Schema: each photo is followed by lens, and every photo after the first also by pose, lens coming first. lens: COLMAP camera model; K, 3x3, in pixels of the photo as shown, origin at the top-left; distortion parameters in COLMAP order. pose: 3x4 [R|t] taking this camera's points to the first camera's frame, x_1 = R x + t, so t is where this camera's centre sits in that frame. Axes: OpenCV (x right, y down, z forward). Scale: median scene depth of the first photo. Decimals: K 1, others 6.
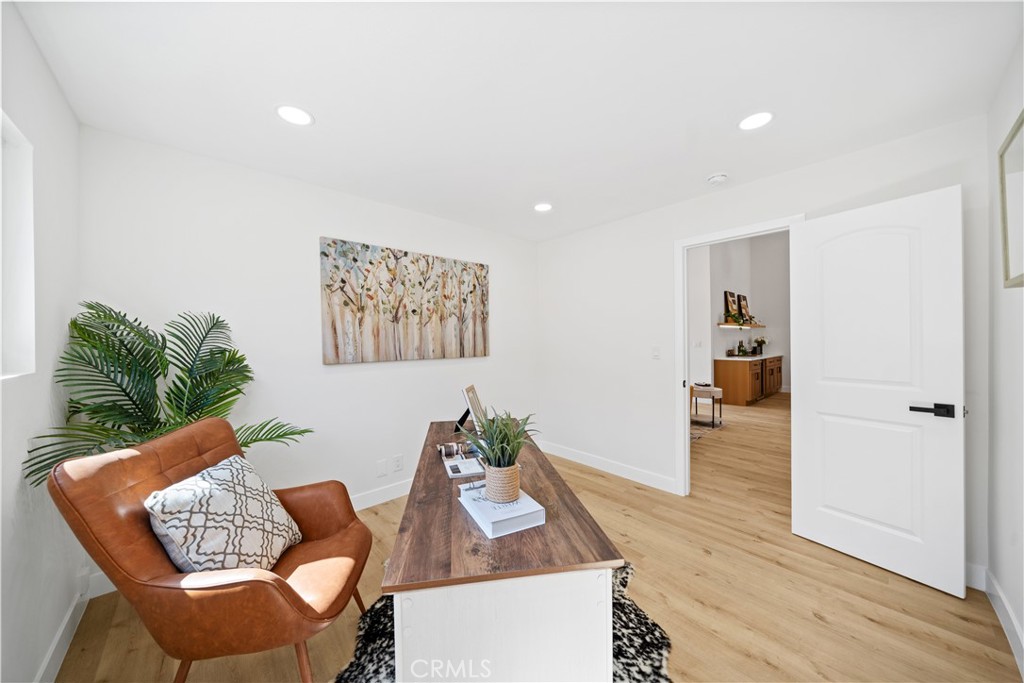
lens RADIAL K [[349.8, 0, 510.8], [0, 349.8, 337.1], [0, 0, 1]] dist [-0.000864, -0.000058]
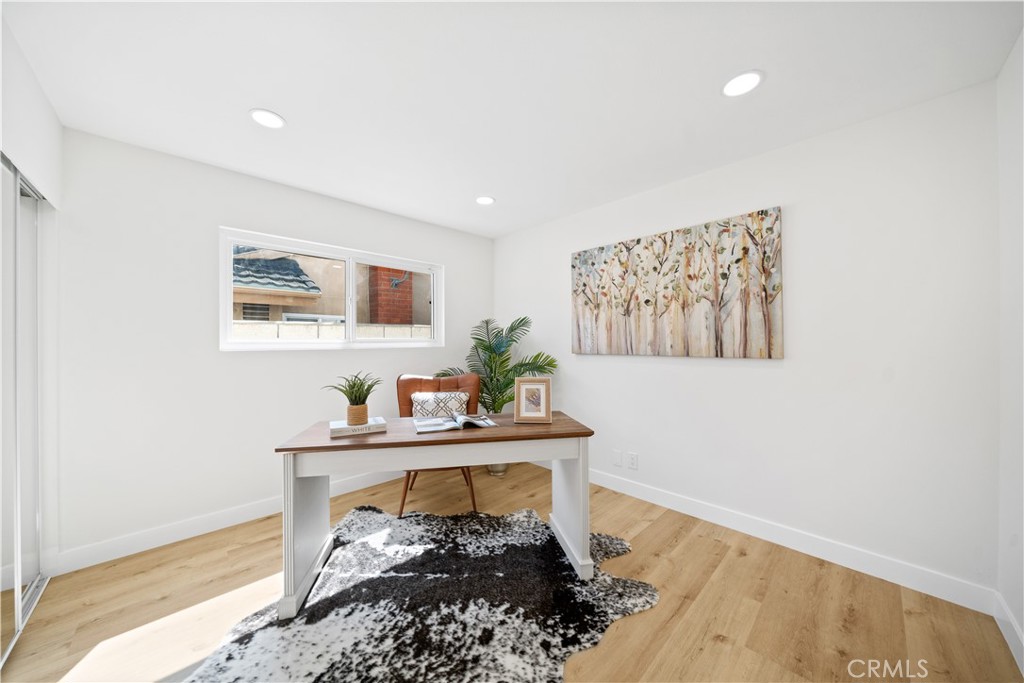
lens RADIAL K [[341.2, 0, 497.6], [0, 341.2, 339.5], [0, 0, 1]] dist [-0.000524, -0.000006]
pose [[0.016937, 0.003094, -0.999852, 0.602559], [0.007306, 0.999968, 0.003218, 0.018197], [0.999830, -0.007359, 0.016913, 0.604202]]
